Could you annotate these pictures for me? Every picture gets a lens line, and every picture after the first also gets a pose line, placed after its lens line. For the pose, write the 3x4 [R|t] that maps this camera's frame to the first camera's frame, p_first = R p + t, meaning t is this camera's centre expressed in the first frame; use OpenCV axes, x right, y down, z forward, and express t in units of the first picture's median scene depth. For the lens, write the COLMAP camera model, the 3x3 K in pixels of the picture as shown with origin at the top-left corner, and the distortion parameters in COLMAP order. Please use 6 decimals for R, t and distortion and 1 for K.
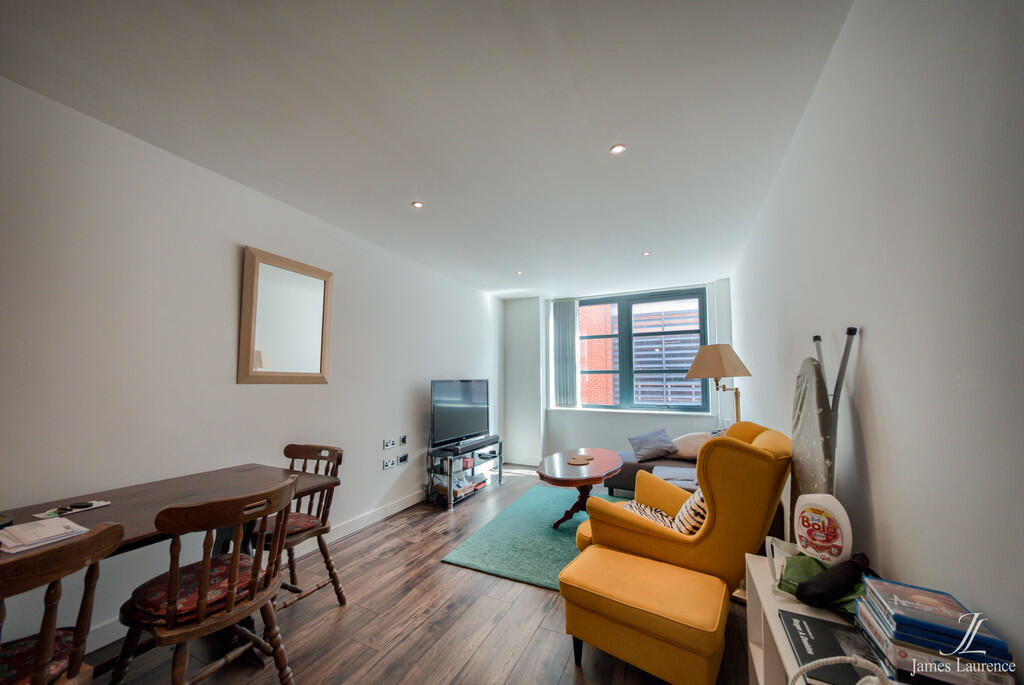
lens RADIAL K [[359.7, 0, 494.6], [0, 359.7, 362.6], [0, 0, 1]] dist [-0.009136, -0.000021]
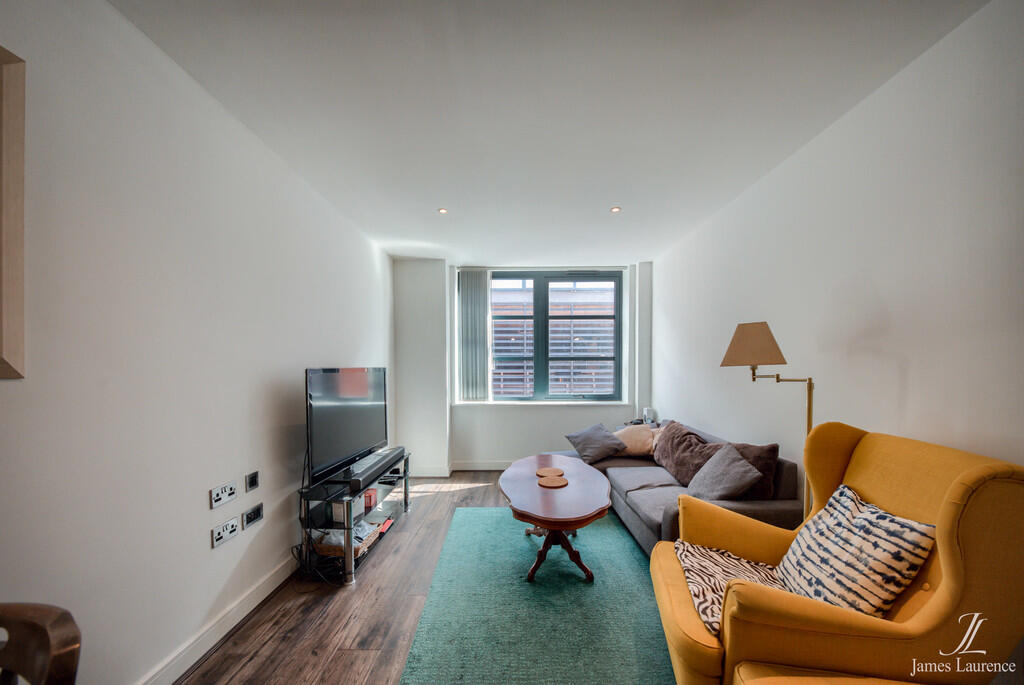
lens RADIAL K [[357.7, 0, 511.5], [0, 357.7, 379.5], [0, 0, 1]] dist [-0.025386, -0.000088]
pose [[0.894448, -0.015710, 0.446895, -0.133372], [-0.020365, 0.996915, 0.075805, 0.016895], [-0.446707, -0.076905, 0.891369, 0.353656]]
